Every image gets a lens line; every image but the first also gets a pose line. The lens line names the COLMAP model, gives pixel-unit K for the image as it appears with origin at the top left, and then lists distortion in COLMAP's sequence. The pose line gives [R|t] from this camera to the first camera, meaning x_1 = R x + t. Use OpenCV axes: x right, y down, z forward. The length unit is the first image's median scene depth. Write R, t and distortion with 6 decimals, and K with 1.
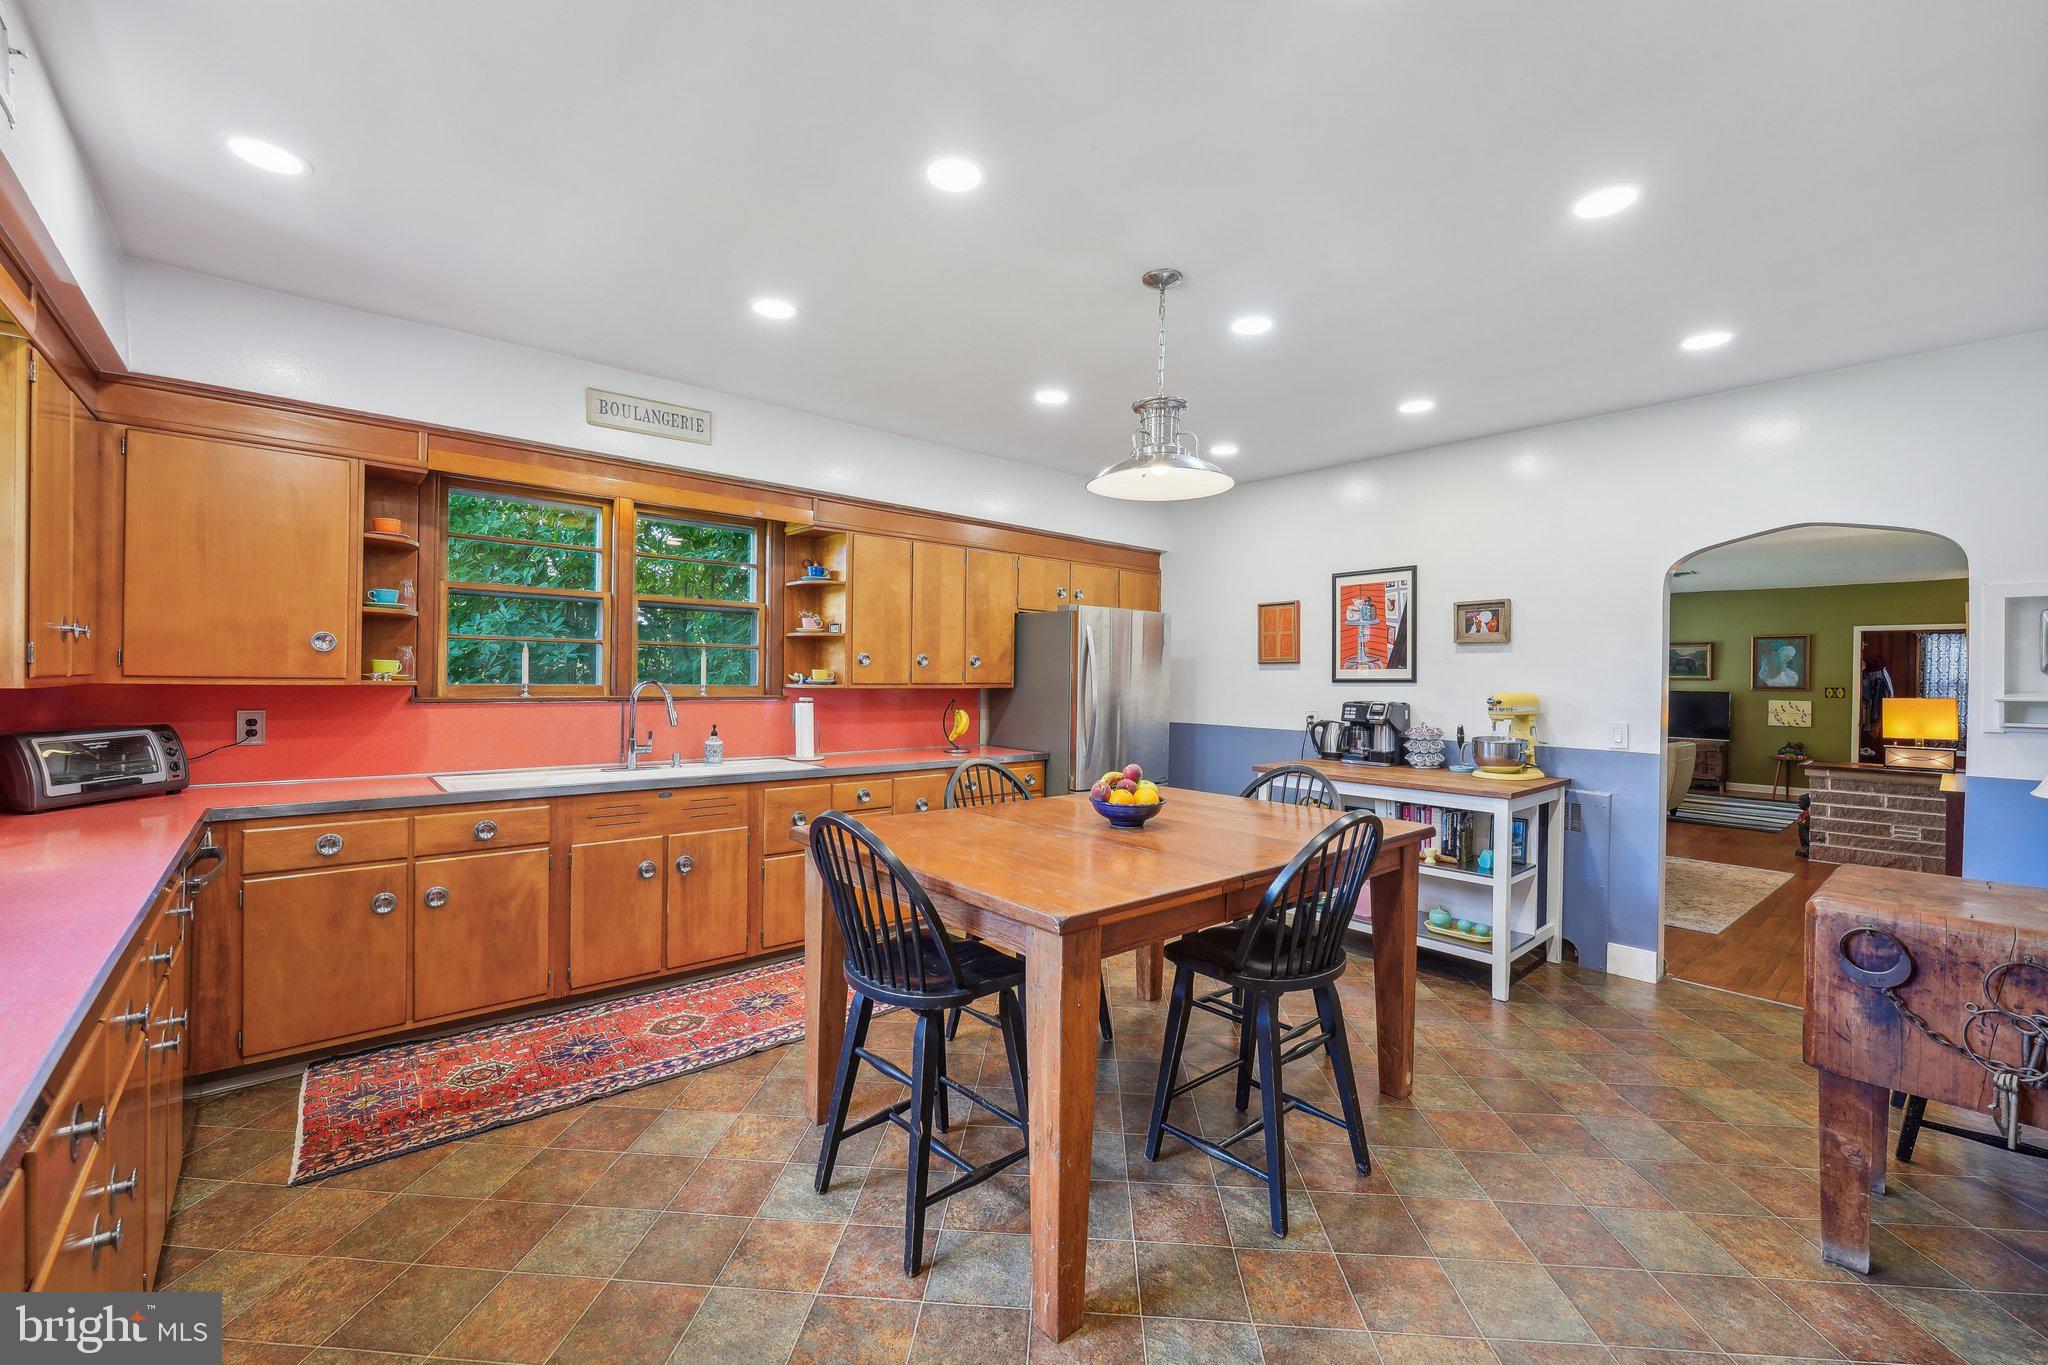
lens RADIAL K [[828.8, 0, 1024.0], [0, 828.8, 682.5], [0, 0, 1]] dist [0.000229, -0.000030]
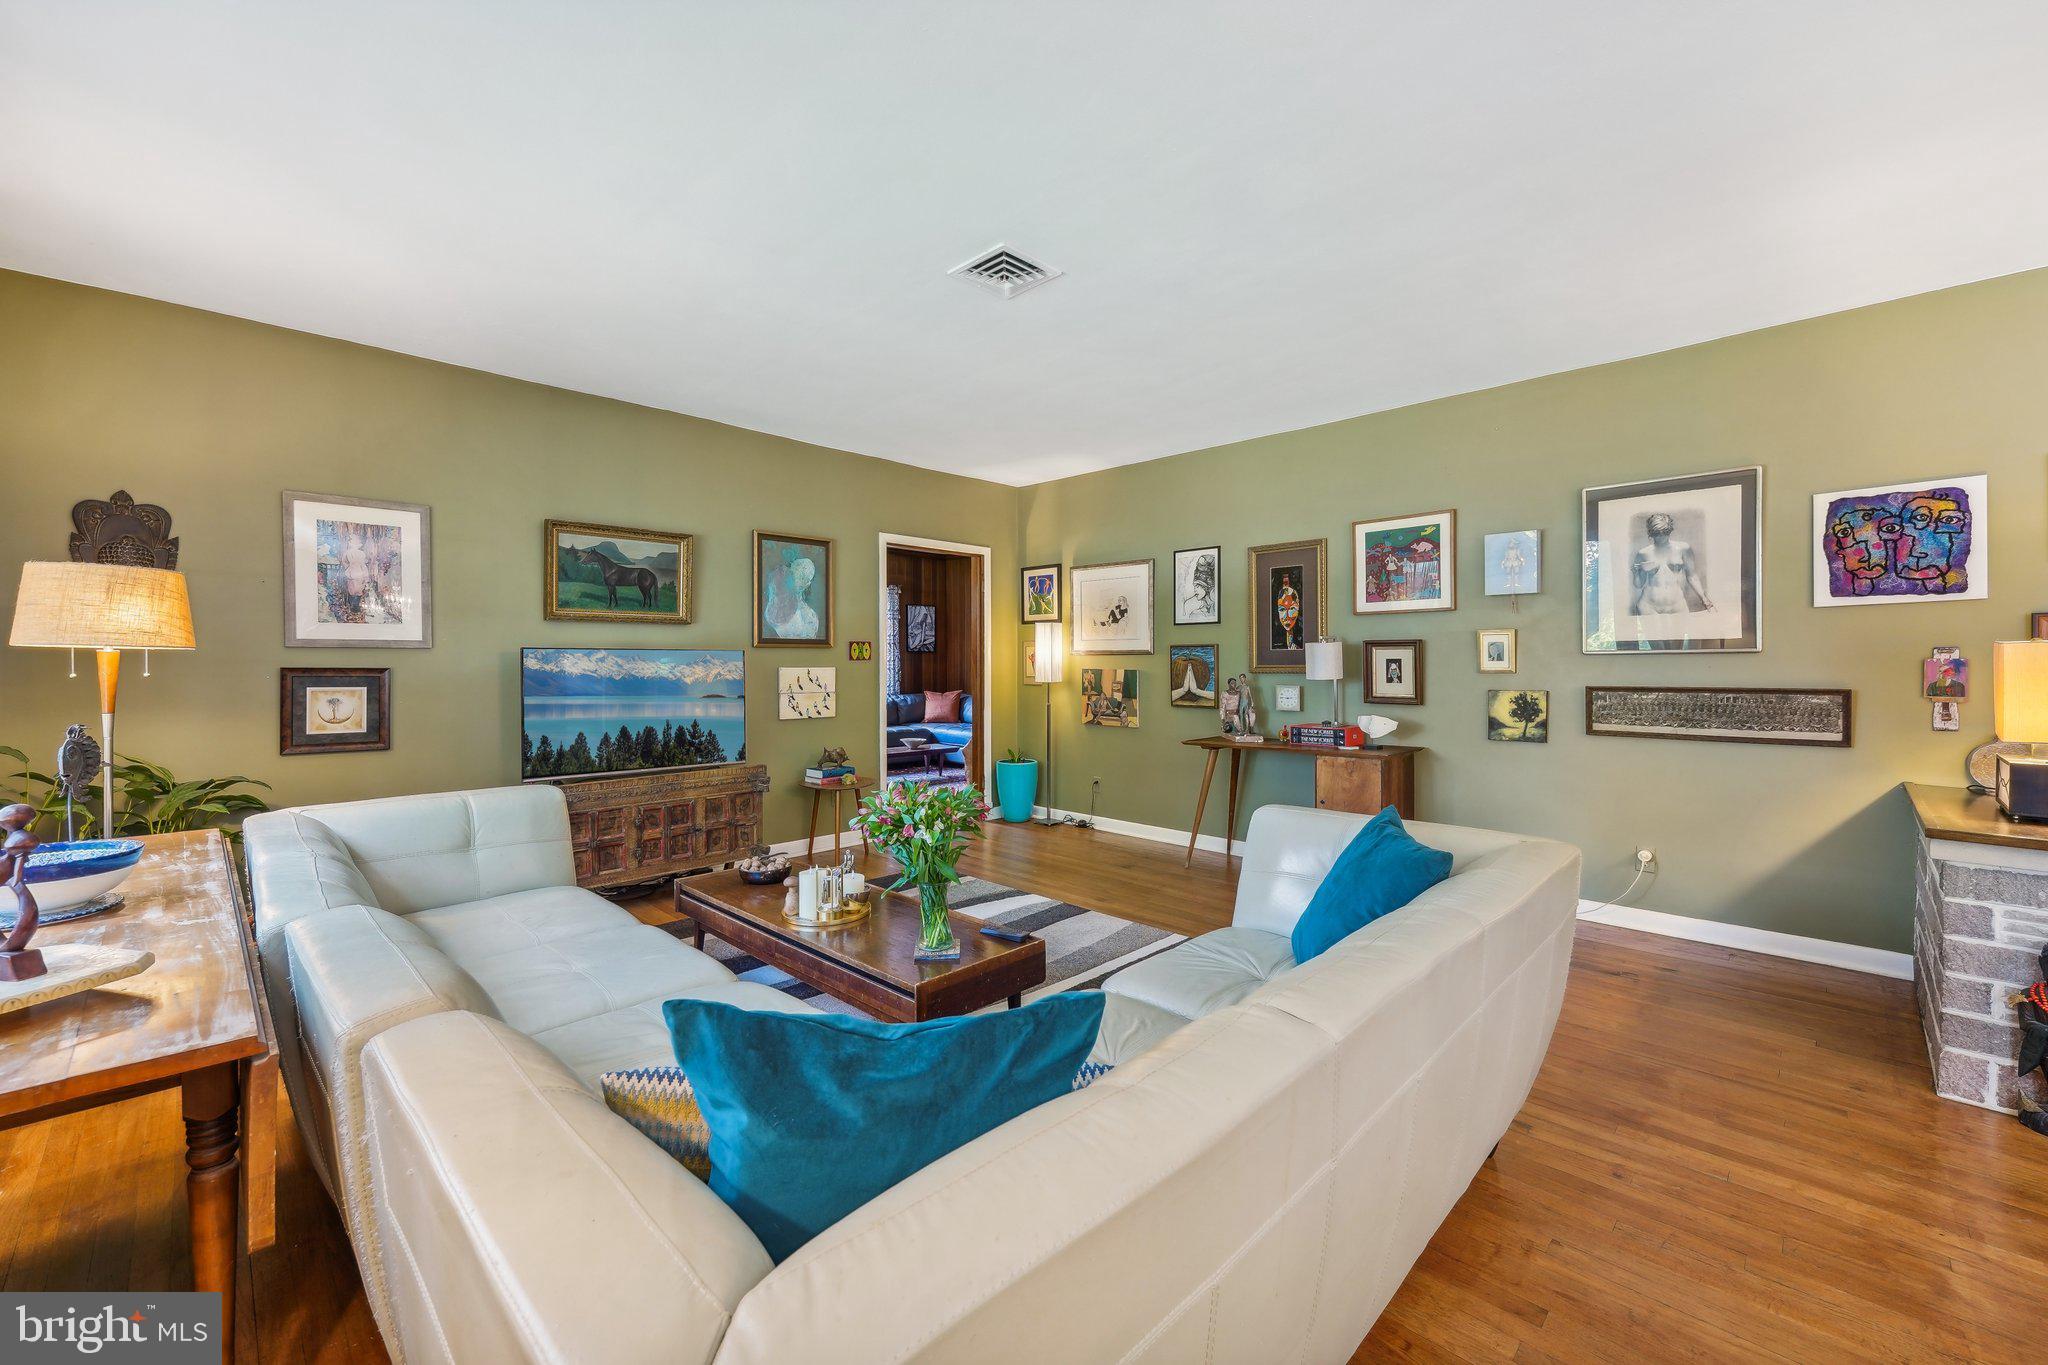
lens RADIAL K [[820.8, 0, 1019.9], [0, 820.8, 674.6], [0, 0, 1]] dist [0.003742, 0.000137]
pose [[-0.068677, -0.028483, 0.997232, 0.896650], [0.005028, 0.999570, 0.028896, 0.026971], [-0.997626, 0.006998, -0.068504, 1.942161]]
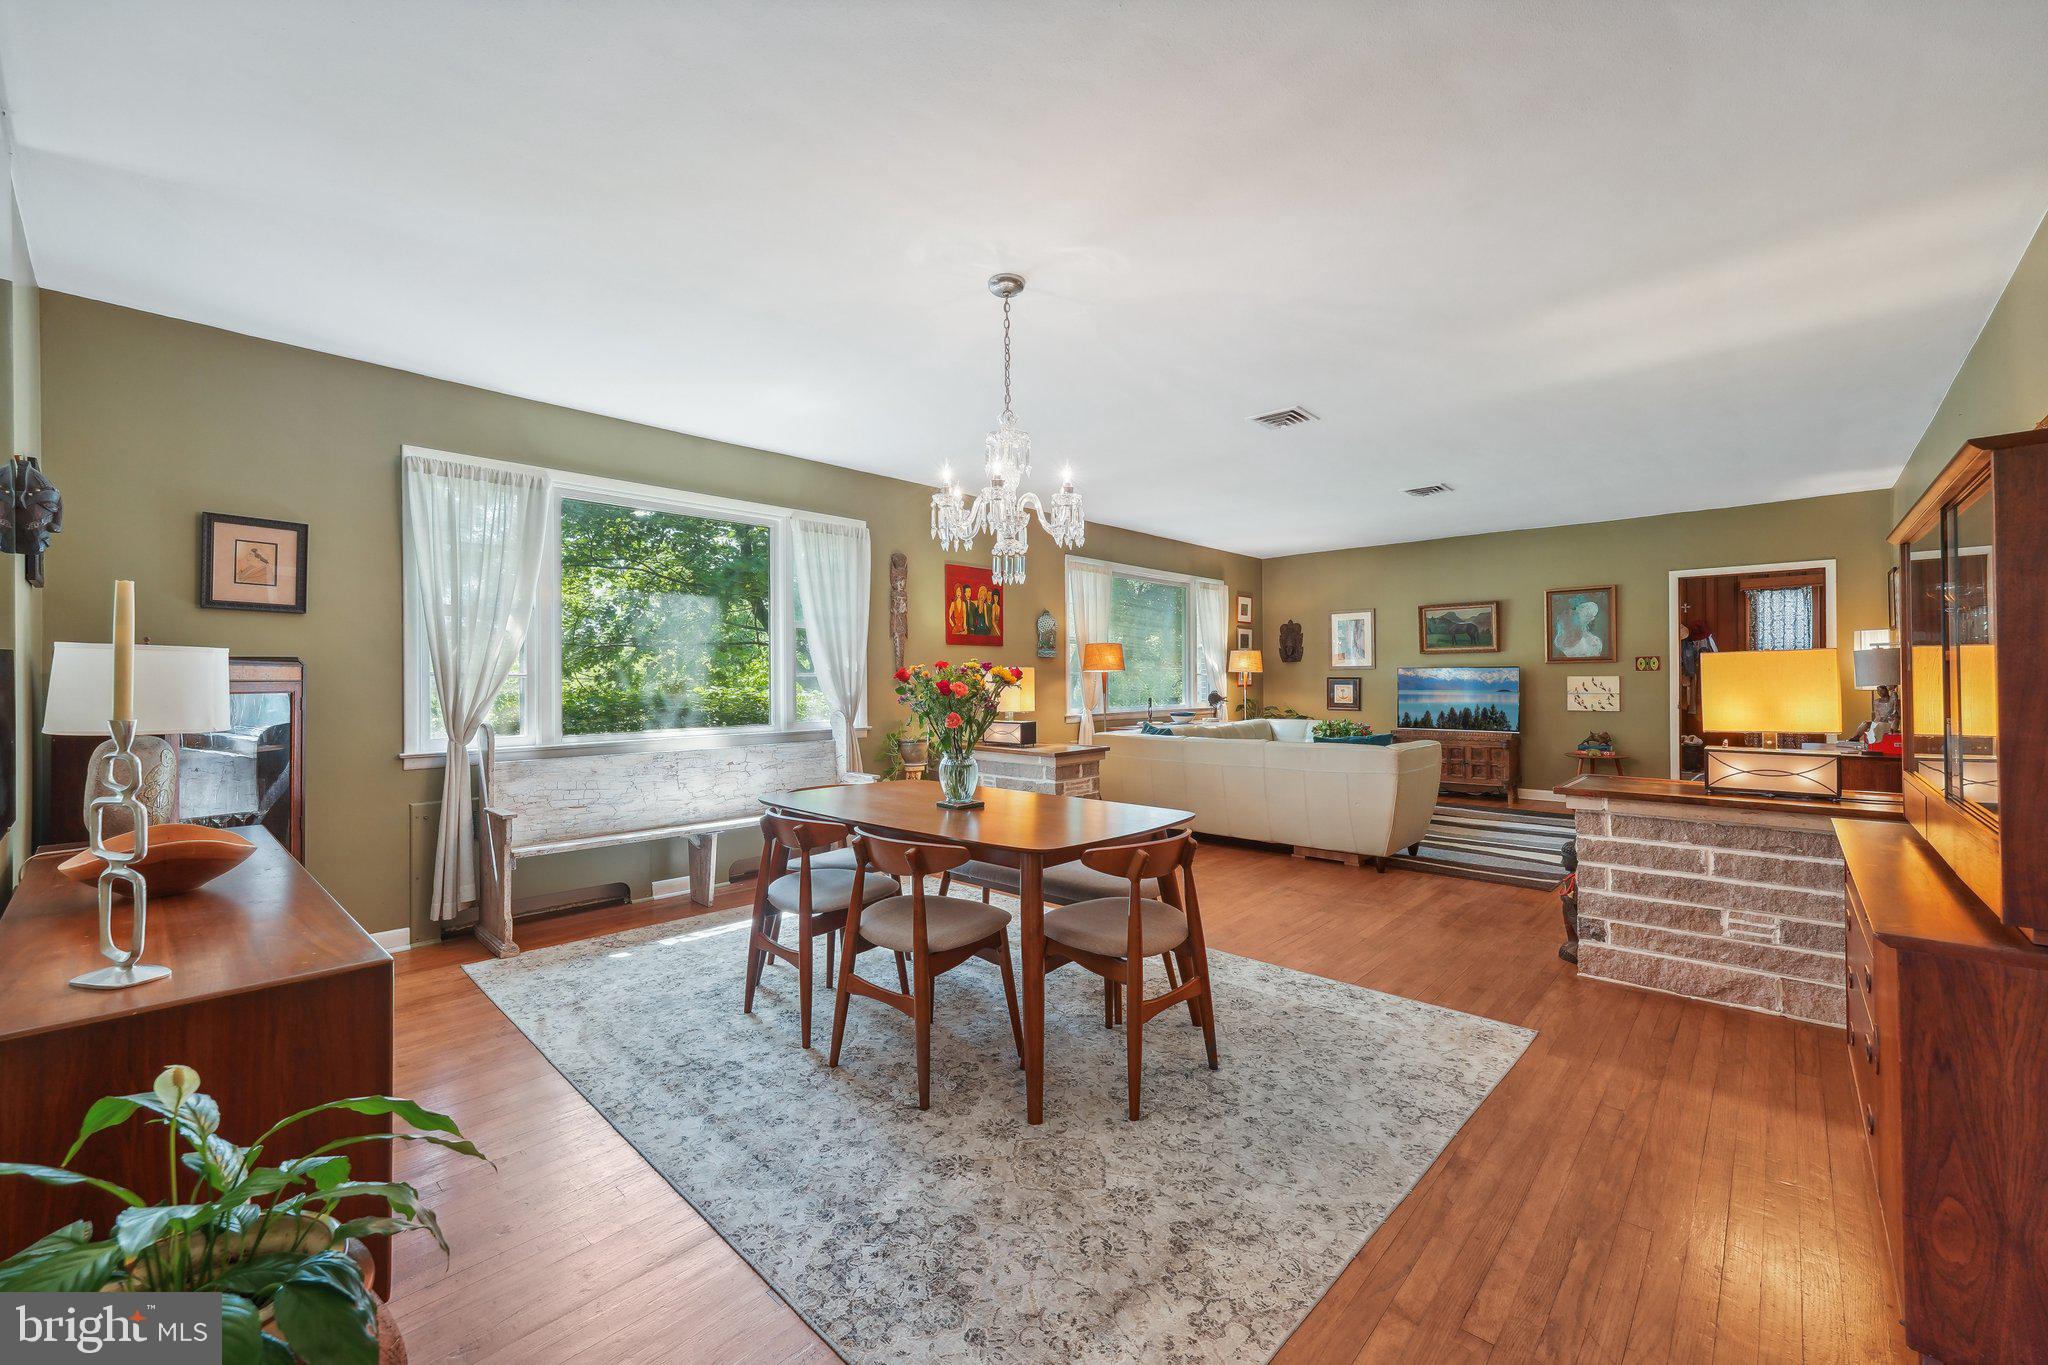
lens RADIAL K [[820.8, 0, 1019.9], [0, 820.8, 674.6], [0, 0, 1]] dist [0.003742, 0.000137]
pose [[0.994525, -0.020572, 0.102452, 0.739174], [0.021732, 0.999712, -0.010216, 0.036314], [-0.102212, 0.012387, 0.994685, 0.701995]]
